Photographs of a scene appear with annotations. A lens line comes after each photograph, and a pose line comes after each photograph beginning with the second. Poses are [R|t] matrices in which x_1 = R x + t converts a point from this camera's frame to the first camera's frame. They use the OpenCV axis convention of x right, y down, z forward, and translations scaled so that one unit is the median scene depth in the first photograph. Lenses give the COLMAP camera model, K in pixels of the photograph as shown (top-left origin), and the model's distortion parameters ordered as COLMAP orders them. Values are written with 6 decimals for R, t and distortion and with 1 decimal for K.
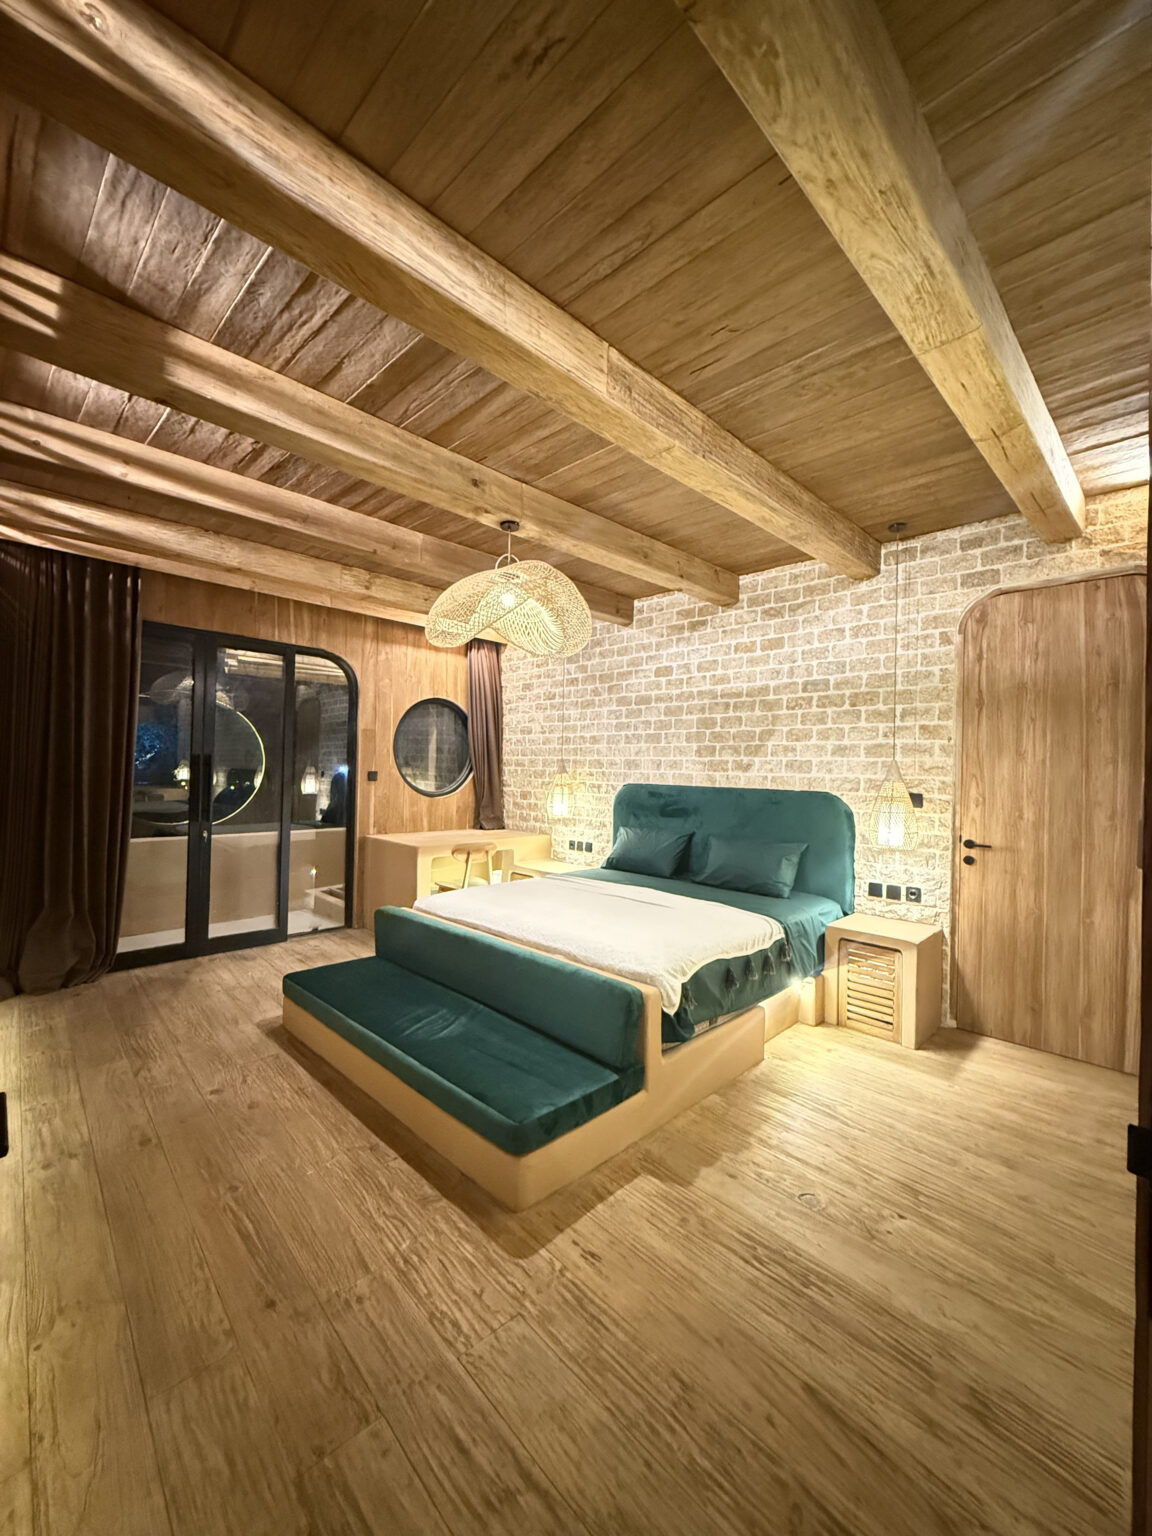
lens RADIAL K [[612.6, 0, 576.0], [0, 612.6, 768.0], [0, 0, 1]] dist [-0.001419, -0.000023]
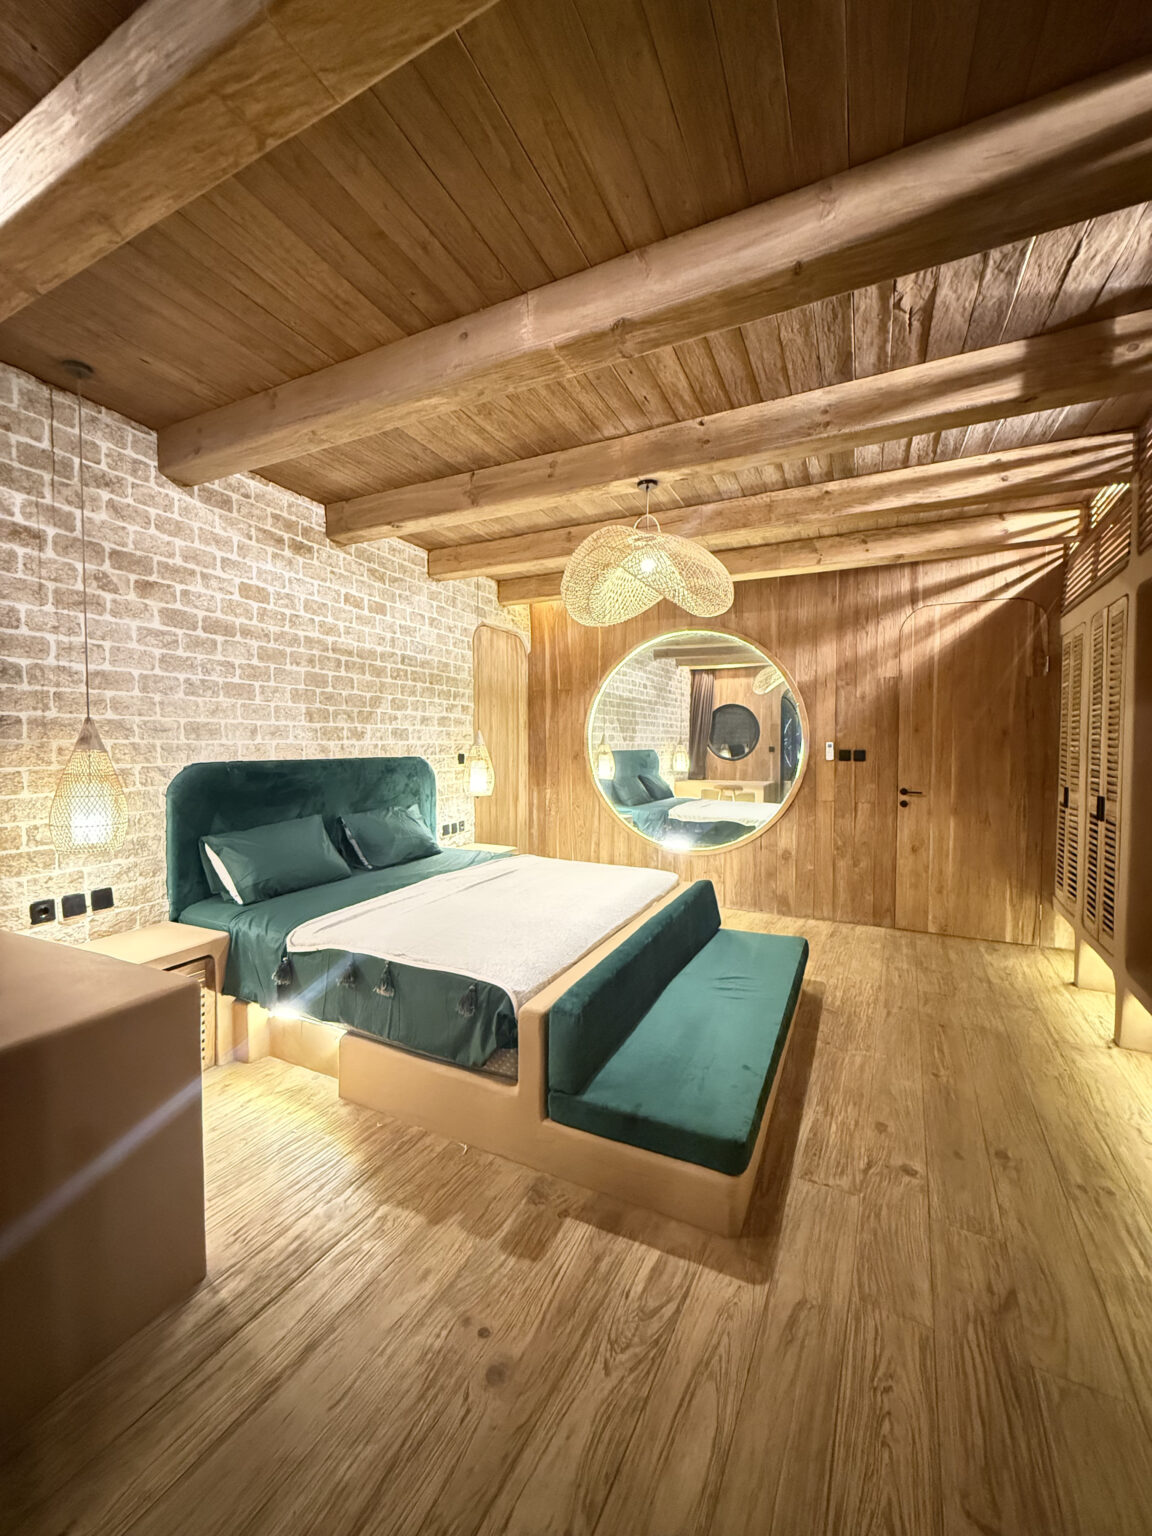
lens RADIAL K [[612.6, 0, 576.0], [0, 612.6, 768.0], [0, 0, 1]] dist [-0.001419, -0.000023]
pose [[-0.327478, -0.061888, 0.942830, -0.668590], [-0.011417, 0.998039, 0.061547, -0.011754], [-0.944790, 0.009391, -0.327542, 0.959196]]
